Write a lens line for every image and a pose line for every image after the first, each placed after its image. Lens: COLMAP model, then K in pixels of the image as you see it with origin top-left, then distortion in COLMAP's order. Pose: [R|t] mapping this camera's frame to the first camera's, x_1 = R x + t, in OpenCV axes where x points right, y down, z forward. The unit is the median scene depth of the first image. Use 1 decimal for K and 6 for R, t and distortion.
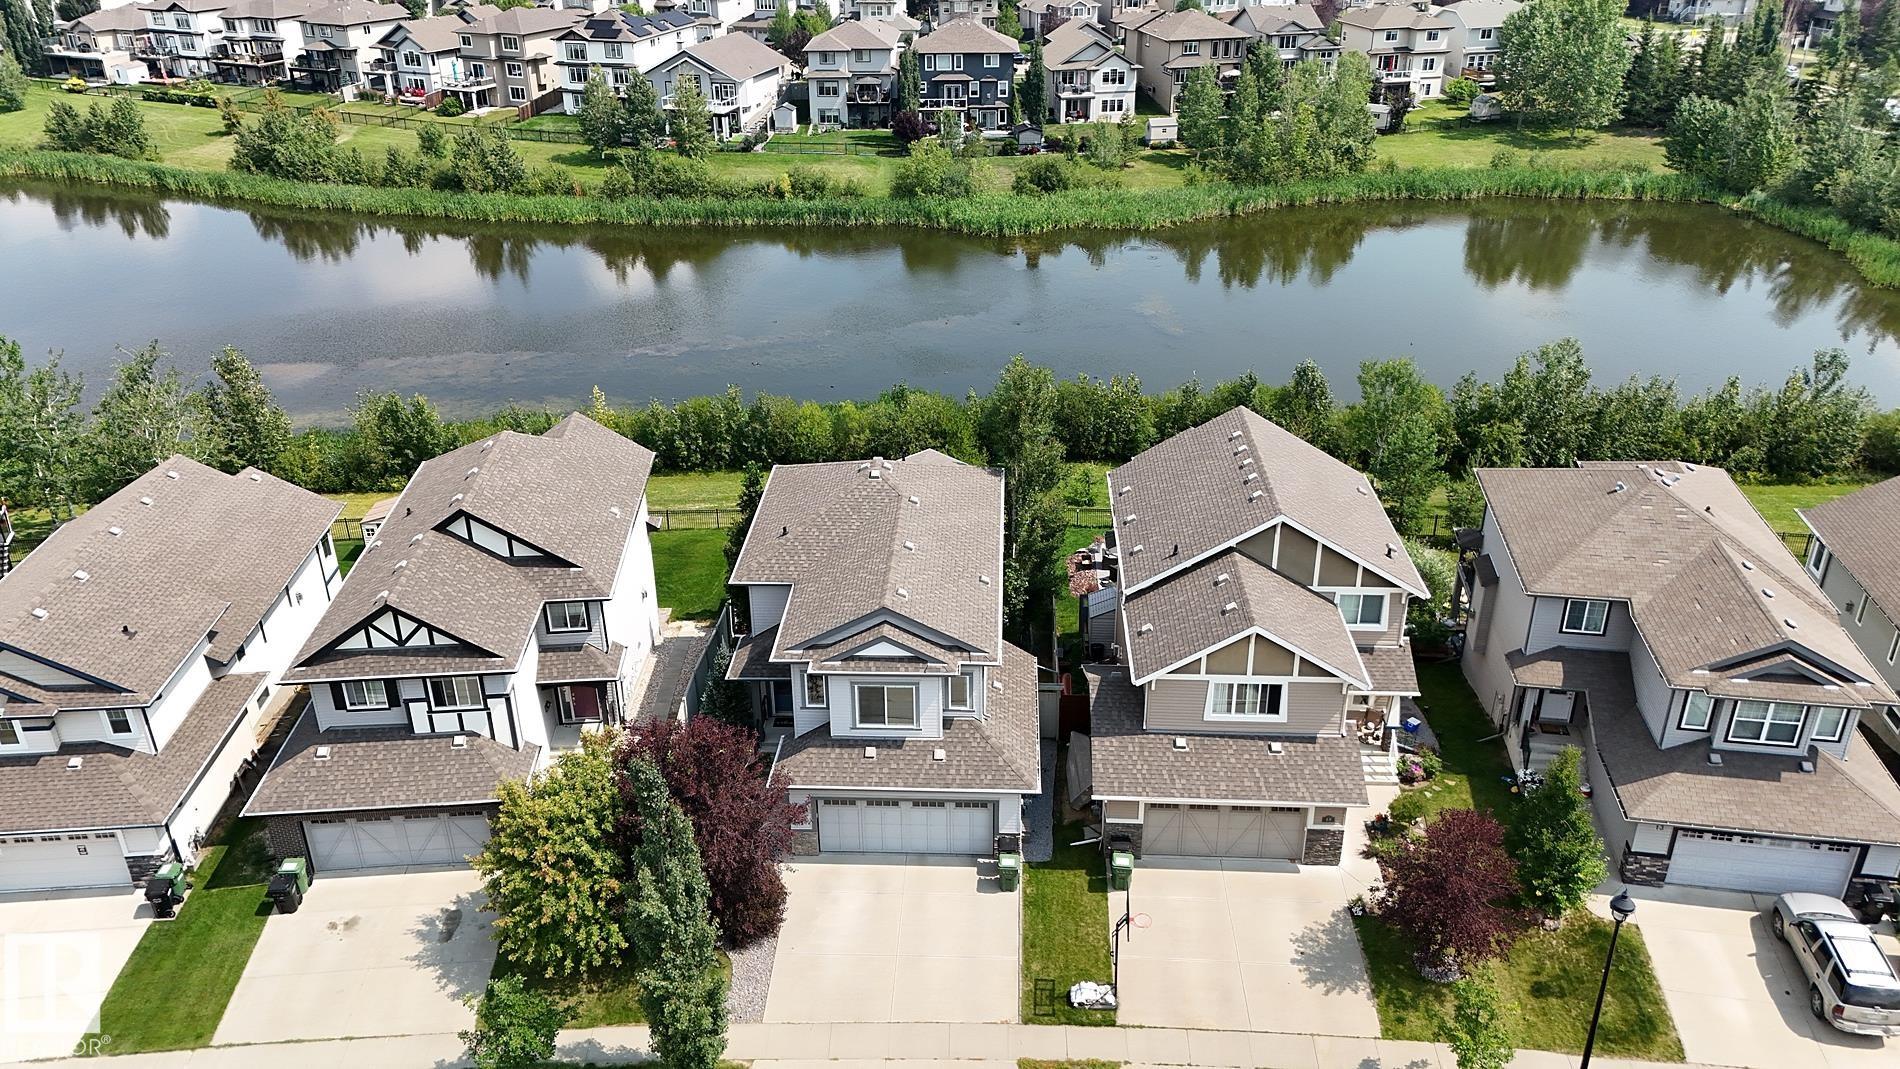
lens RADIAL K [[1396.0, 0, 949.2], [0, 1396.0, 520.6], [0, 0, 1]] dist [0.077647, -0.076639]
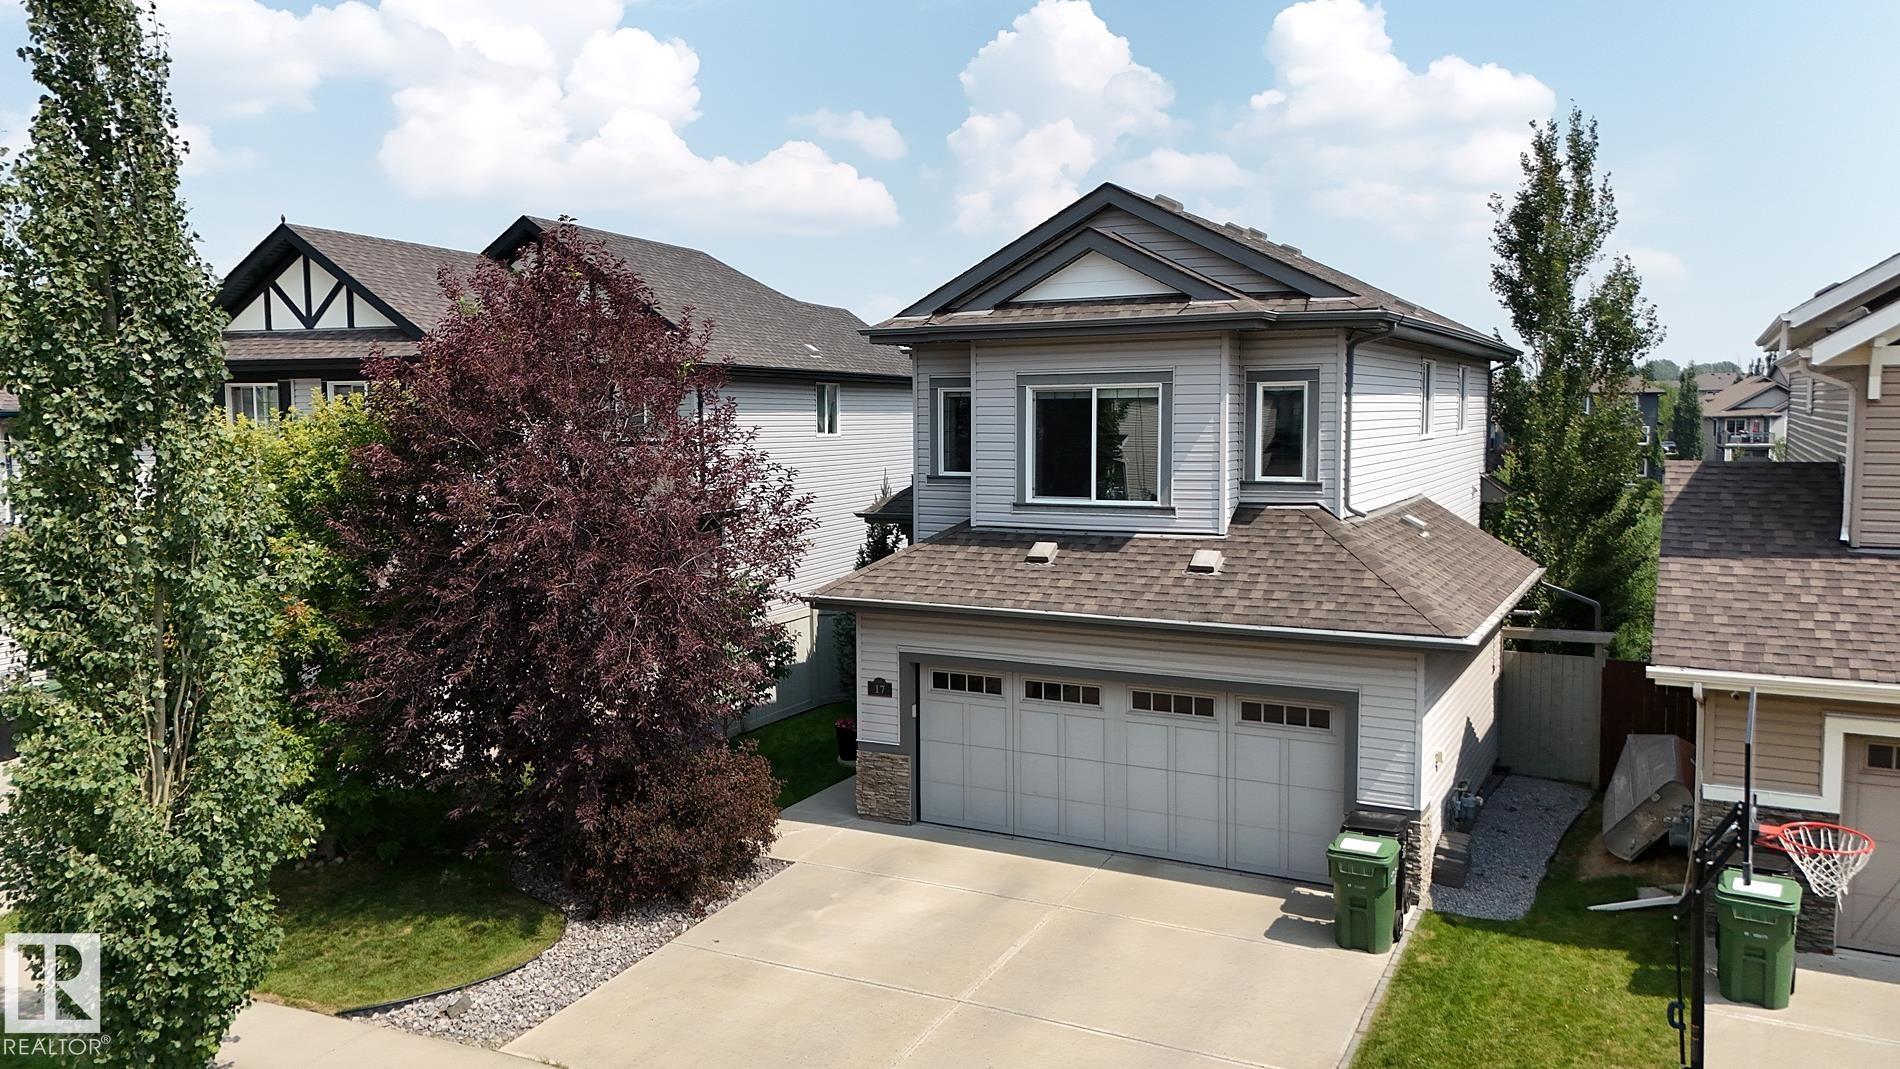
lens RADIAL K [[1380.1, 0, 943.5], [0, 1380.1, 530.0], [0, 0, 1]] dist [0.076472, -0.089256]
pose [[0.901342, 0.037549, -0.431476, 0.085831], [-0.188759, 0.930700, -0.313317, 0.272917], [0.389810, 0.363851, 0.845967, 0.600851]]
